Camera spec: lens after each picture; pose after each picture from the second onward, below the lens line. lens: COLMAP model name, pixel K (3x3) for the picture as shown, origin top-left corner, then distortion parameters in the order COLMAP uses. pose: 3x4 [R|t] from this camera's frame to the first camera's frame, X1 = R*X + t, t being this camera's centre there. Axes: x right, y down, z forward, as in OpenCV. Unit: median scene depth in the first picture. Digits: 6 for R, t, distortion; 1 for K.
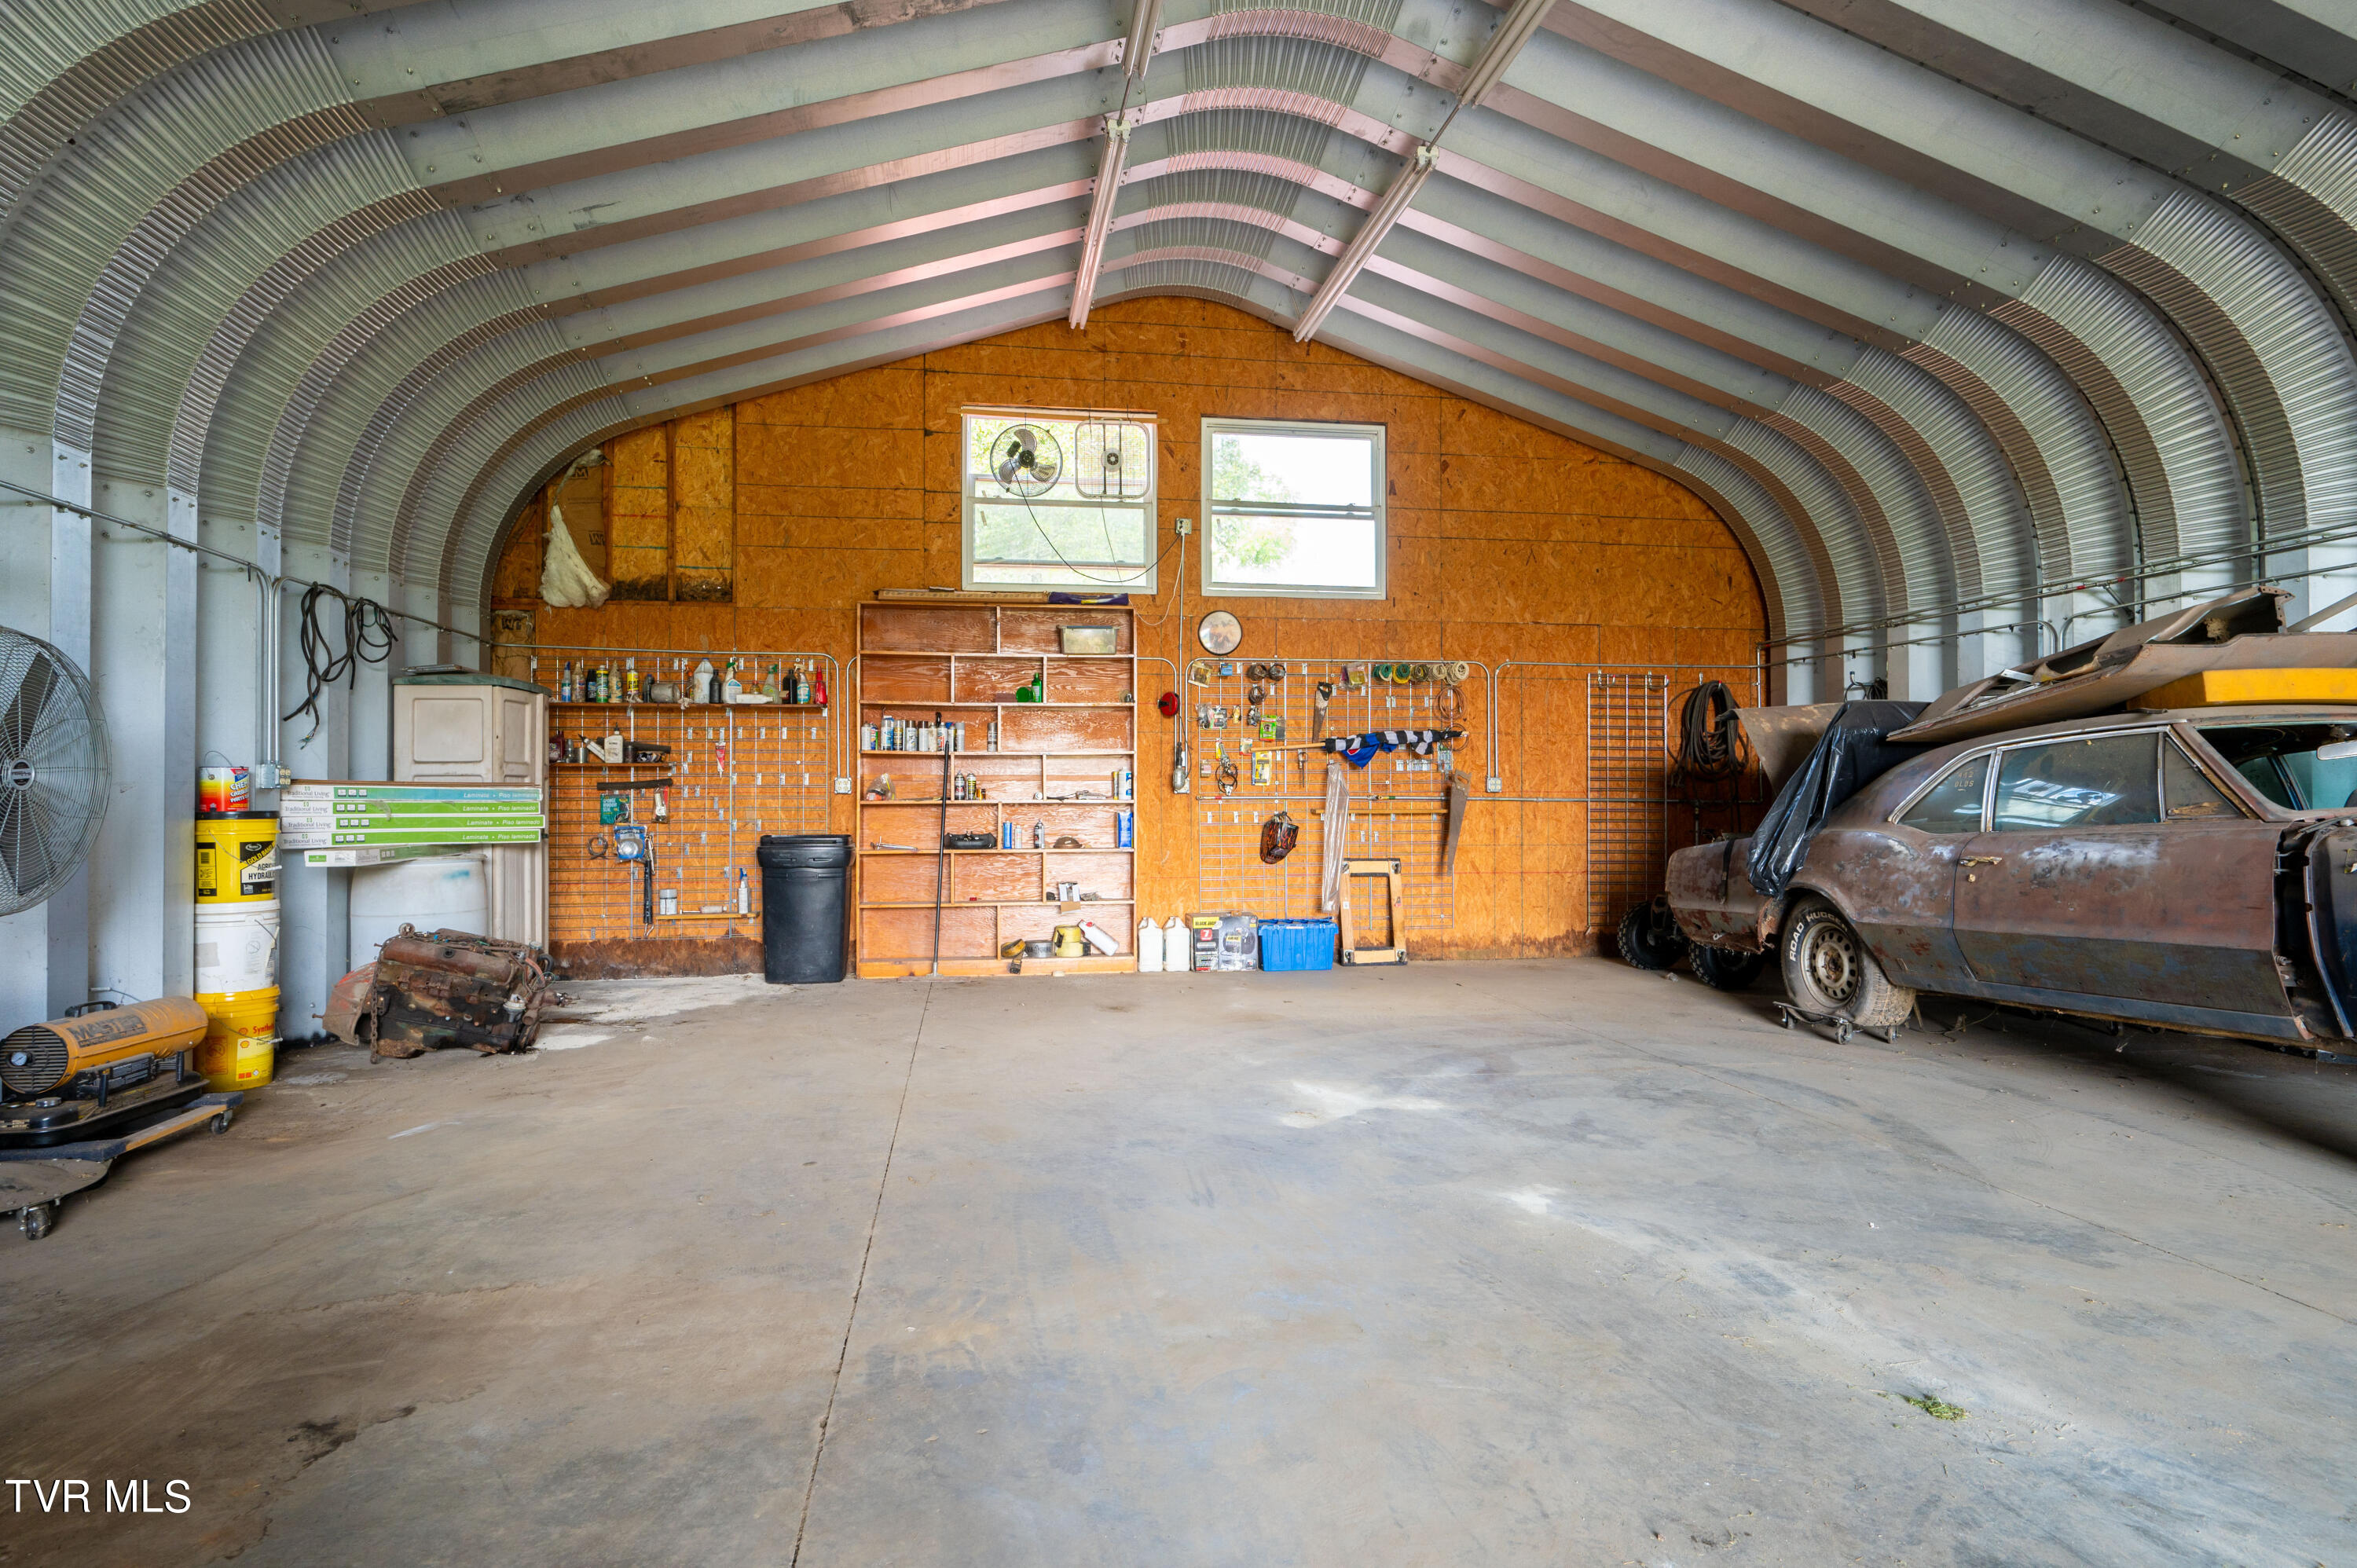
lens RADIAL K [[1265.4, 0, 1178.5], [0, 1265.4, 784.0], [0, 0, 1]] dist [-0.001690, 0.000708]
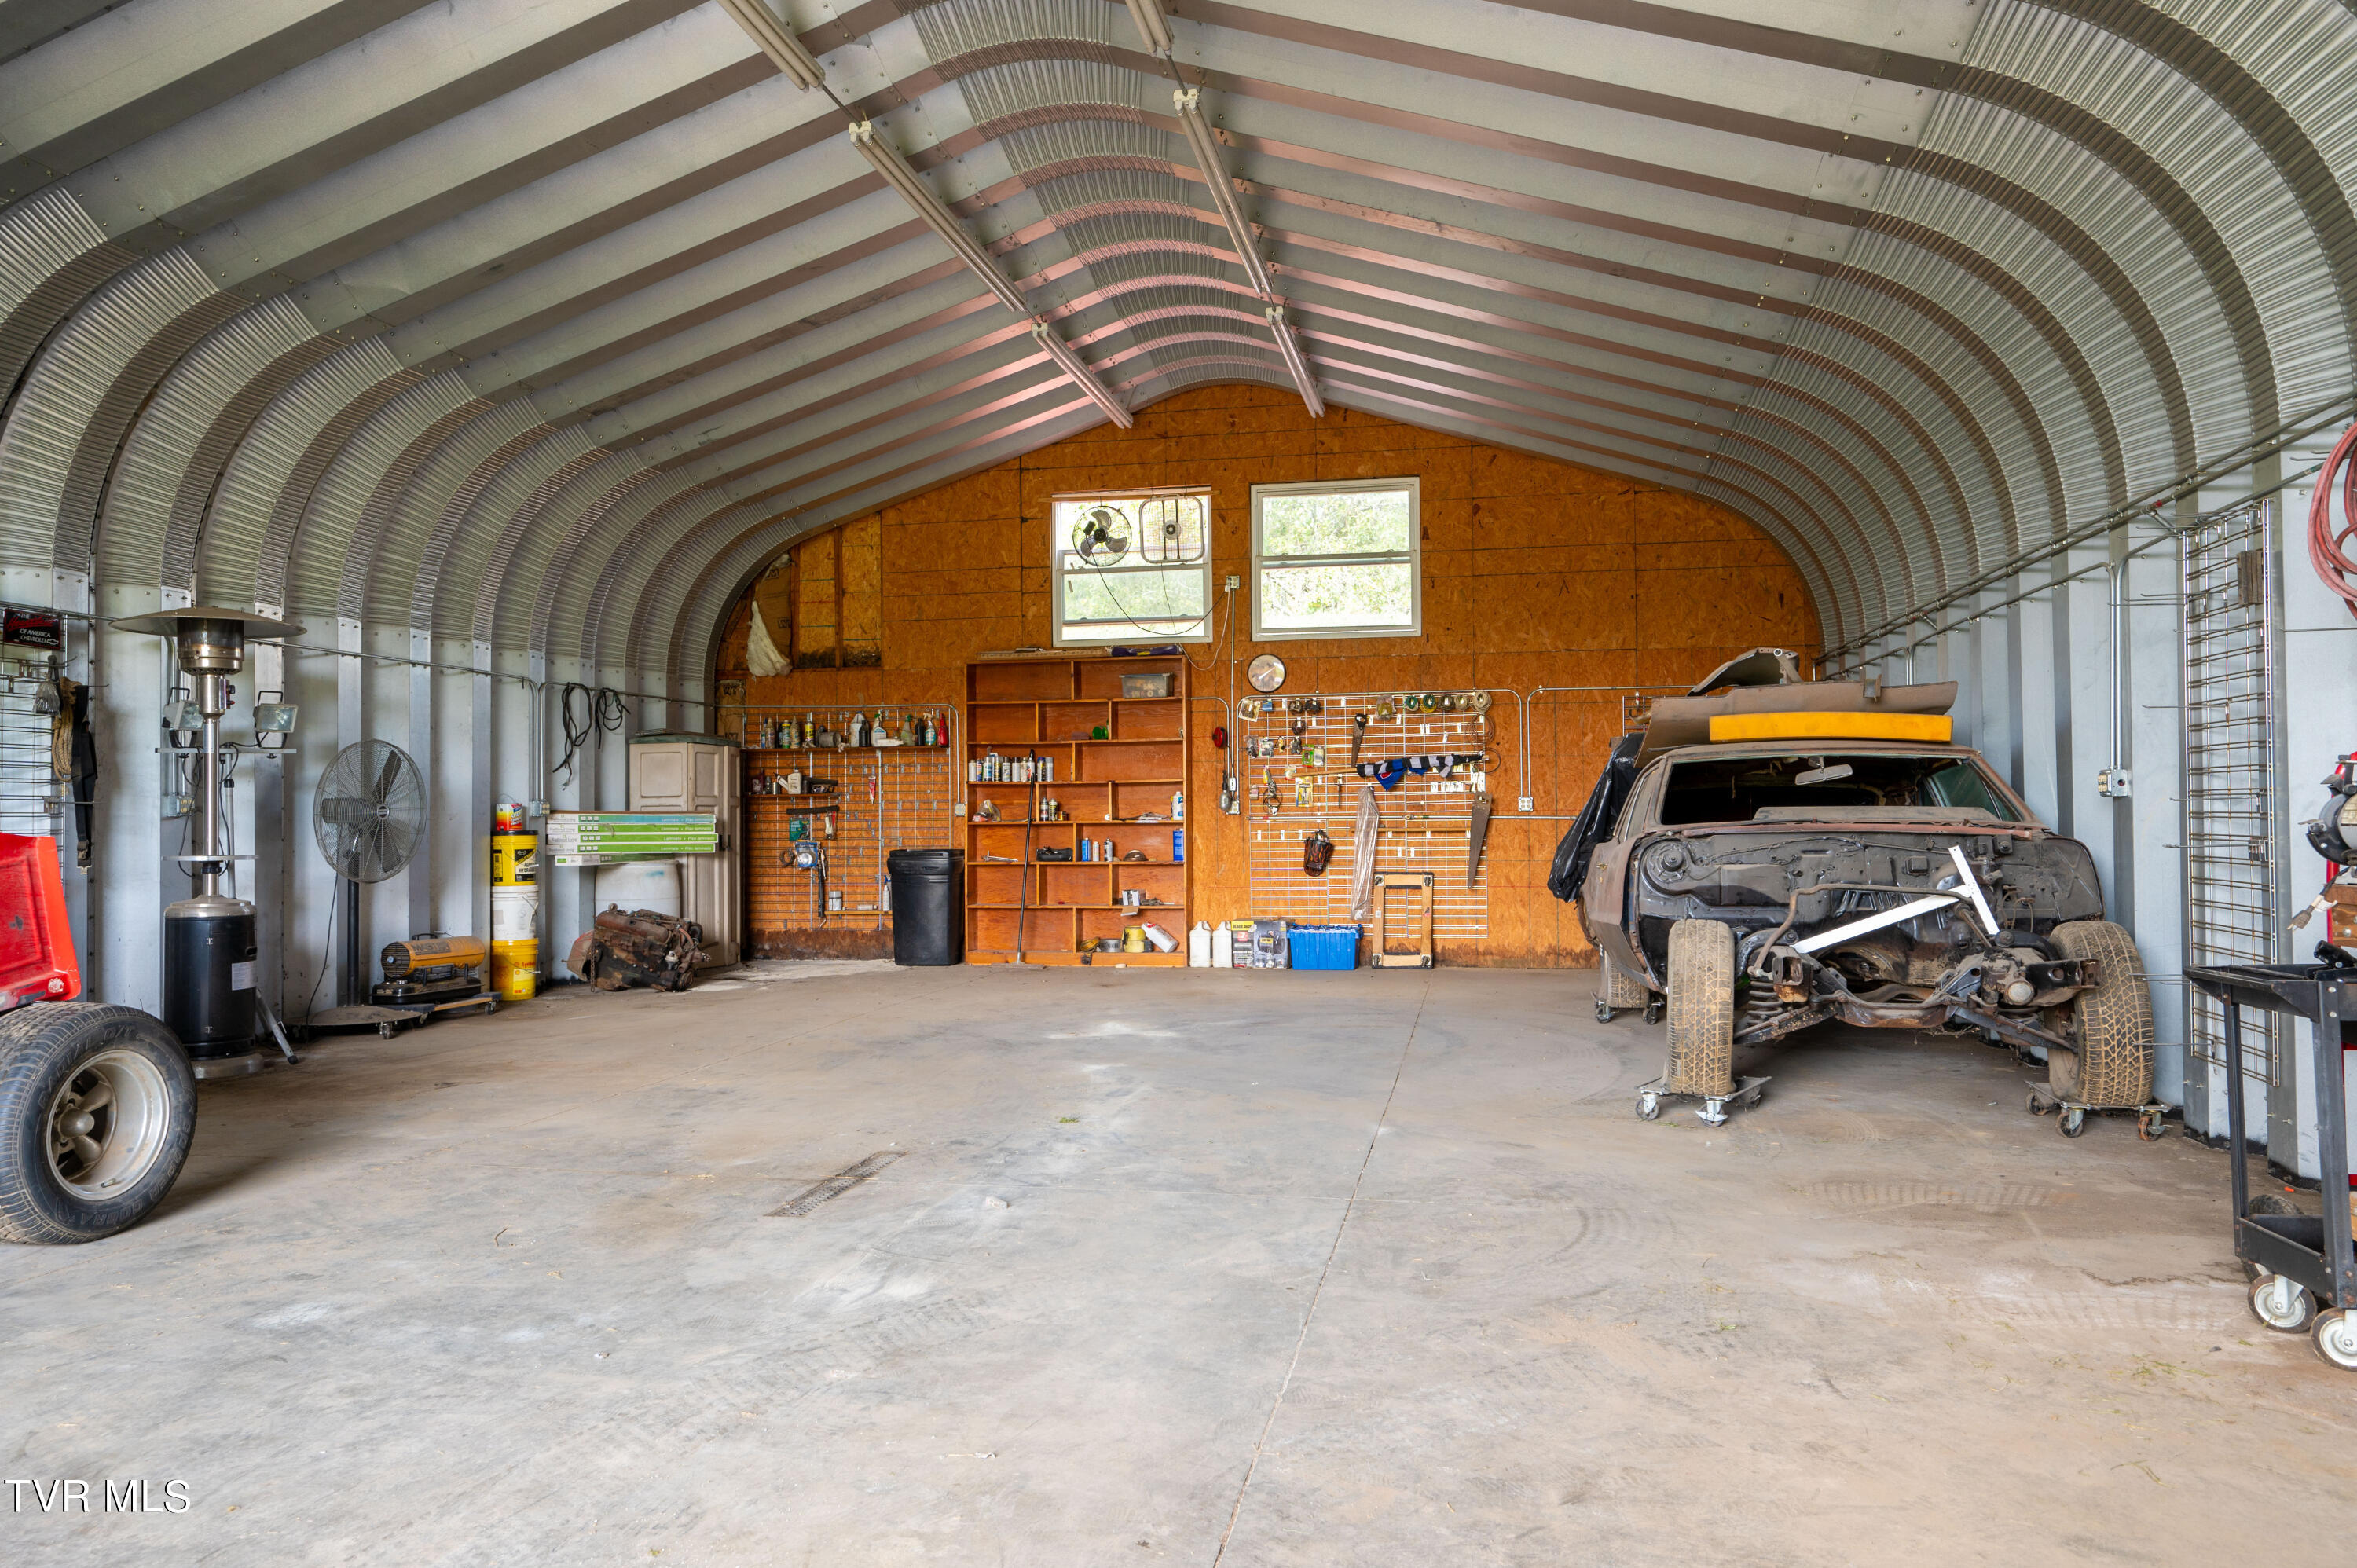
lens RADIAL K [[1580.7, 0, 1178.5], [0, 1580.7, 784.0], [0, 0, 1]] dist [-0.000757, -0.000984]
pose [[0.936842, -0.012881, -0.349516, 0.479798], [0.009687, 0.999894, -0.010886, -0.005087], [0.349619, 0.006812, 0.936867, -0.381232]]
